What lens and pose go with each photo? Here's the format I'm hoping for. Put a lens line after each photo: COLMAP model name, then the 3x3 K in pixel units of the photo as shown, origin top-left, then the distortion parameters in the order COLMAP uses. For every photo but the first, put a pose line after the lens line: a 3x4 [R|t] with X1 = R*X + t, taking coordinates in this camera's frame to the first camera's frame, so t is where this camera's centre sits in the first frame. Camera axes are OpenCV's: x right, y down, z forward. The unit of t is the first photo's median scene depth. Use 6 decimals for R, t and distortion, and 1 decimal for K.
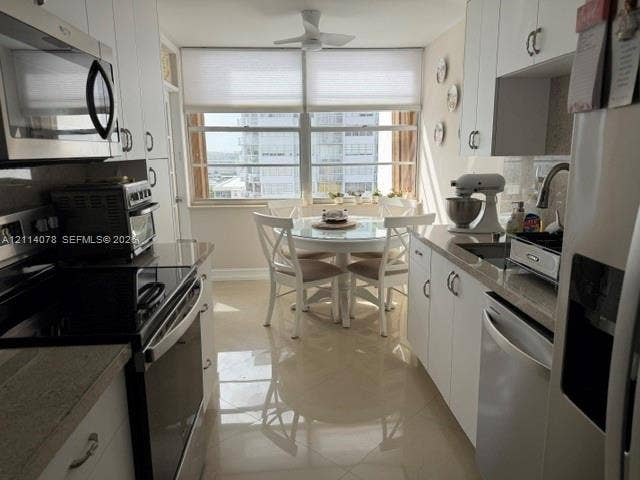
lens RADIAL K [[454.4, 0, 320.9], [0, 454.4, 242.6], [0, 0, 1]] dist [0.006934, -0.032748]
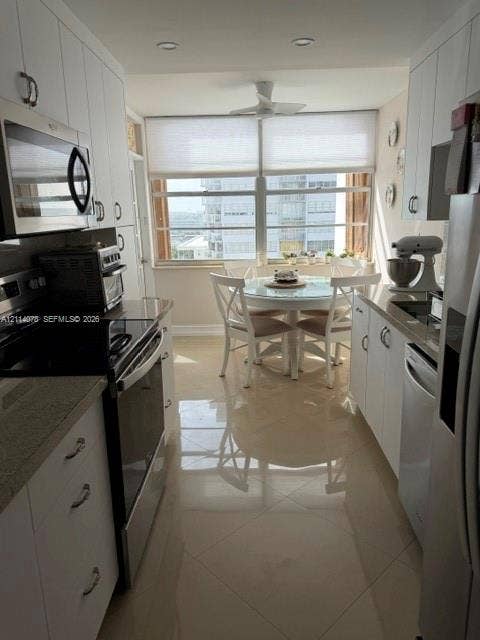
lens RADIAL K [[455.9, 0, 239.1], [0, 455.9, 319.1], [0, 0, 1]] dist [0.007577, -0.003633]
pose [[0.995200, 0.008907, -0.097457, 0.028504], [-0.005281, 0.999286, 0.037404, 0.003644], [0.097720, -0.036710, 0.994537, -0.087400]]
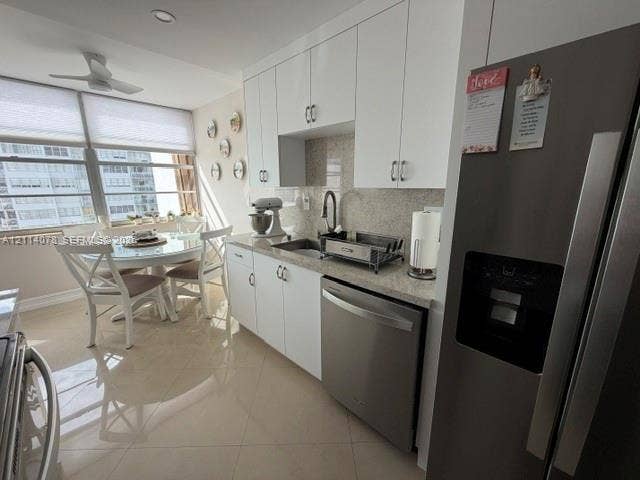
lens RADIAL K [[252.6, 0, 319.8], [0, 252.6, 238.3], [0, 0, 1]] dist [-0.003766, 0.000059]
pose [[0.730083, -0.134500, 0.669992, -0.092323], [0.126920, 0.990069, 0.060452, -0.035417], [-0.671469, 0.040900, 0.739903, 0.200570]]
